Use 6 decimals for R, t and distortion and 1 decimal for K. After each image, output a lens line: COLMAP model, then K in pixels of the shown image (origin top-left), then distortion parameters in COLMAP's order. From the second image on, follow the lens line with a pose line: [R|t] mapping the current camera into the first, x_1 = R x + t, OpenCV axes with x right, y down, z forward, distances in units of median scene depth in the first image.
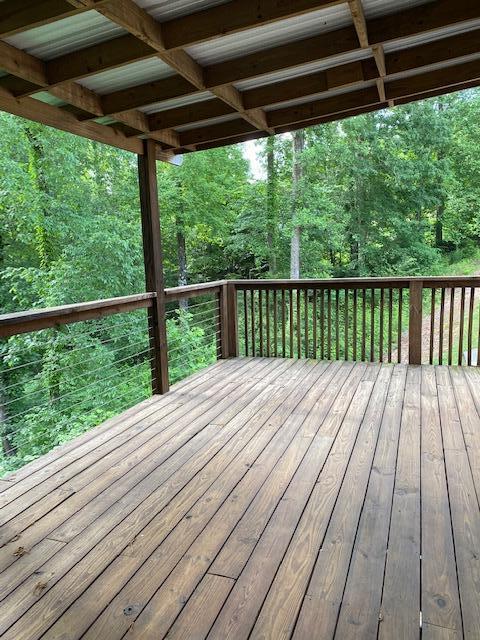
lens RADIAL K [[490.4, 0, 243.2], [0, 490.4, 318.2], [0, 0, 1]] dist [0.030300, -0.035155]
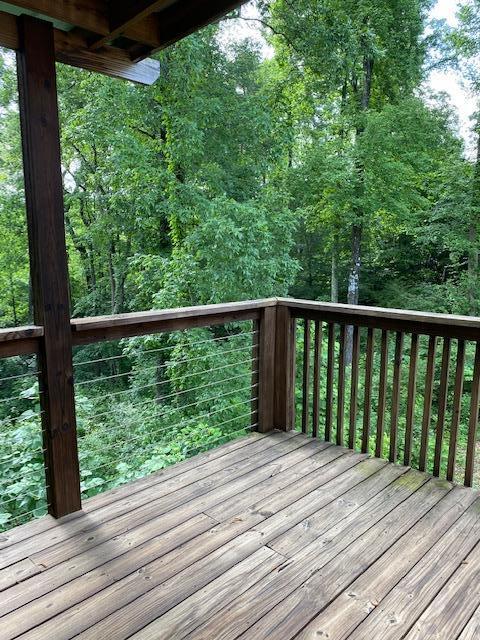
lens RADIAL K [[490.4, 0, 243.2], [0, 490.4, 318.2], [0, 0, 1]] dist [0.030300, -0.035155]
pose [[0.919394, 0.096752, -0.381252, 0.147705], [-0.088147, 0.995303, 0.040014, -0.072330], [0.383333, -0.003183, 0.923605, 0.436043]]
